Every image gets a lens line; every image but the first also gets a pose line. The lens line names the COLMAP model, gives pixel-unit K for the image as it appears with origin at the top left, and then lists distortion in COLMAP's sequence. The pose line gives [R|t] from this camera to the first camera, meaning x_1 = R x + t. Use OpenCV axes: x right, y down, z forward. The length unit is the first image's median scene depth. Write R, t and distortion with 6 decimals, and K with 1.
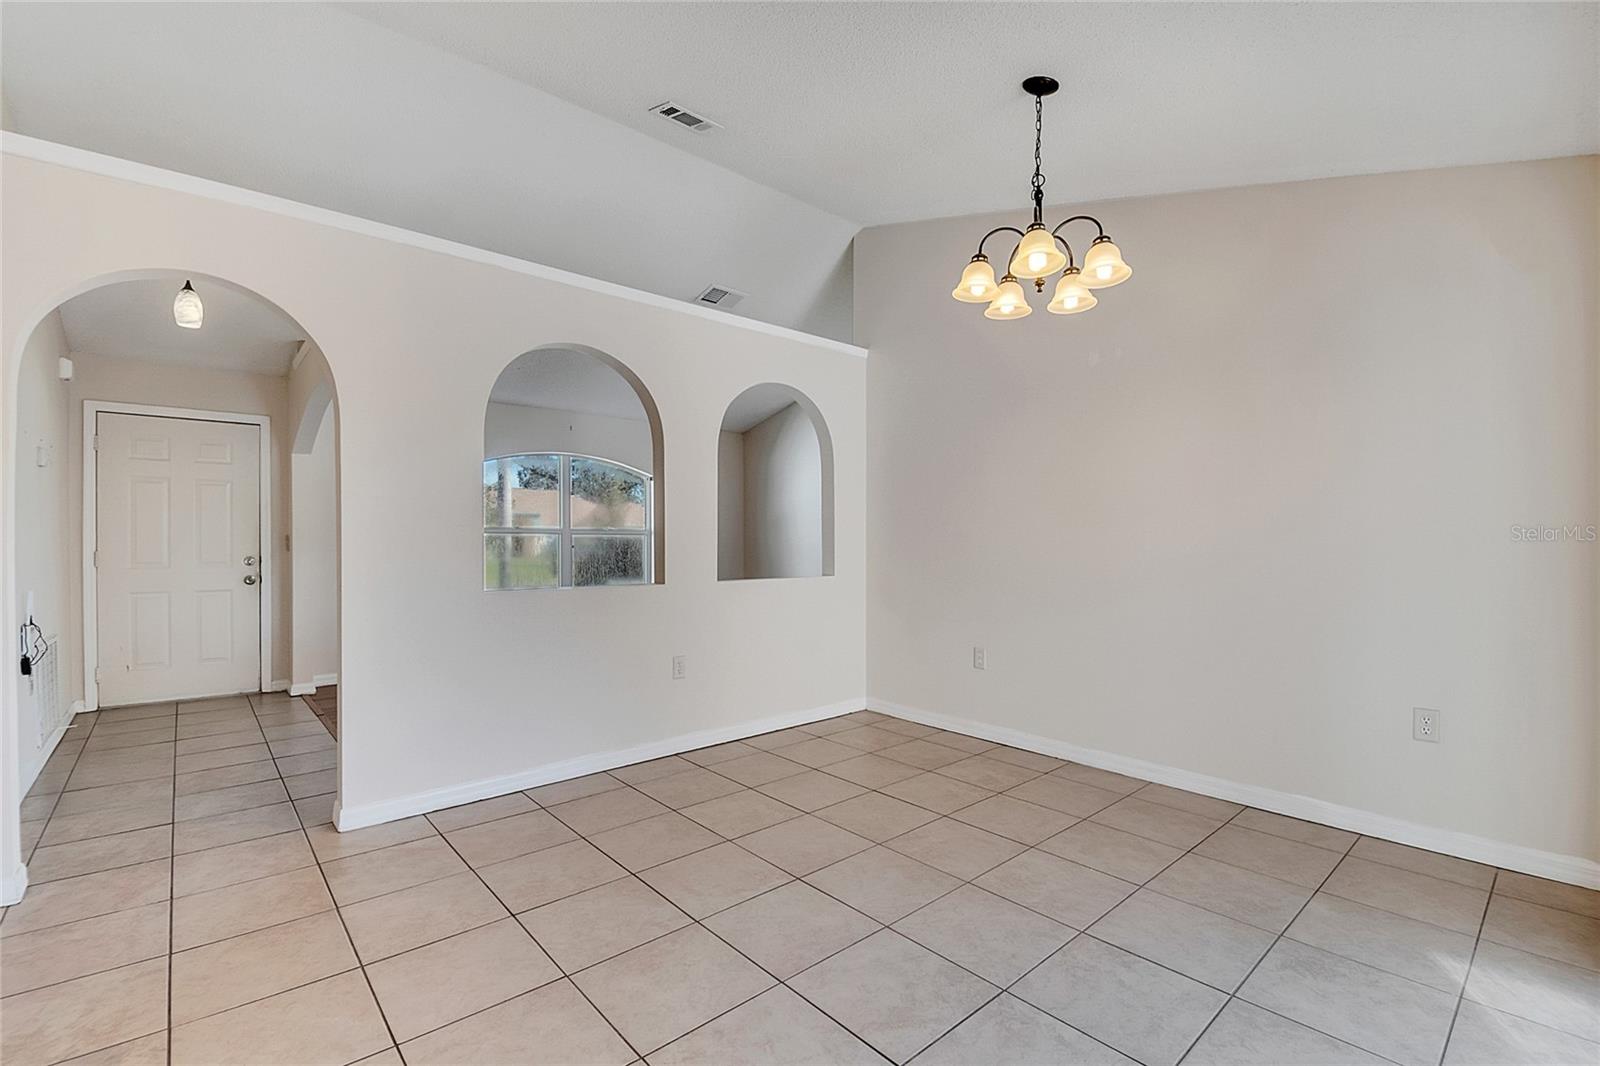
lens RADIAL K [[714.7, 0, 800.5], [0, 714.7, 541.2], [0, 0, 1]] dist [0.008592, -0.002922]
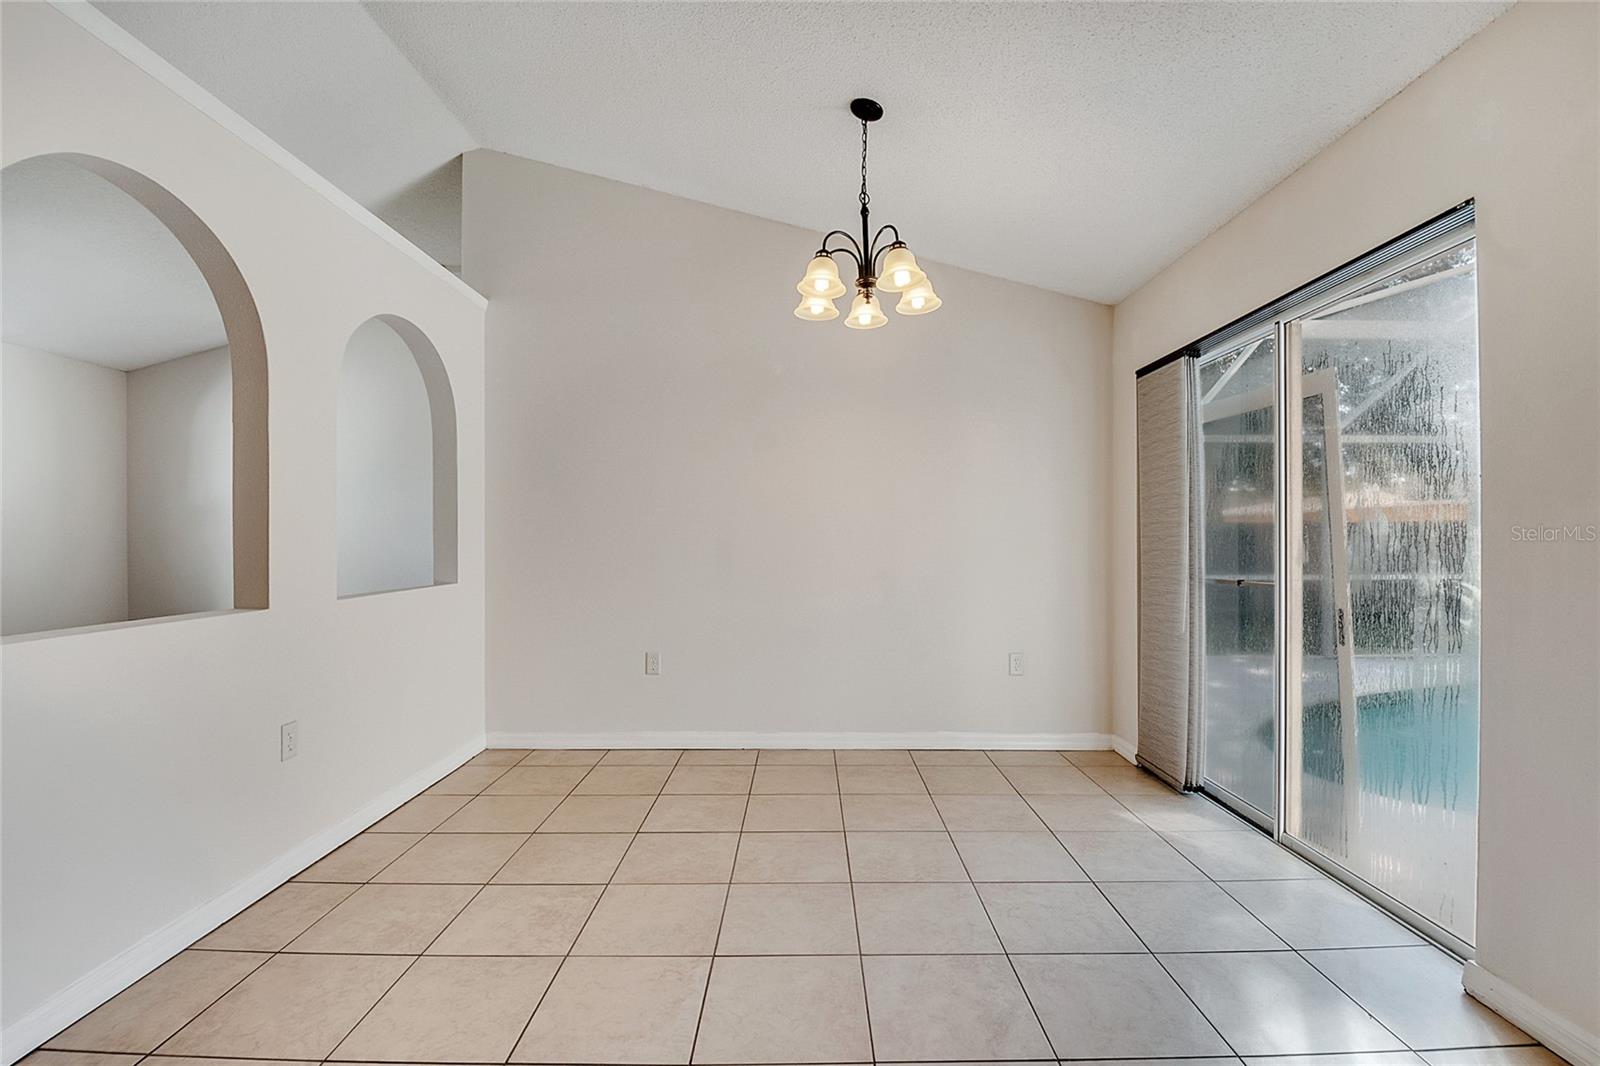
lens RADIAL K [[714.7, 0, 800.9], [0, 714.7, 530.1], [0, 0, 1]] dist [0.008592, -0.002922]
pose [[0.662276, 0.006381, 0.749233, -0.441124], [0.005821, 0.999890, -0.013660, 0.003574], [-0.749237, 0.013408, 0.662166, 0.313244]]
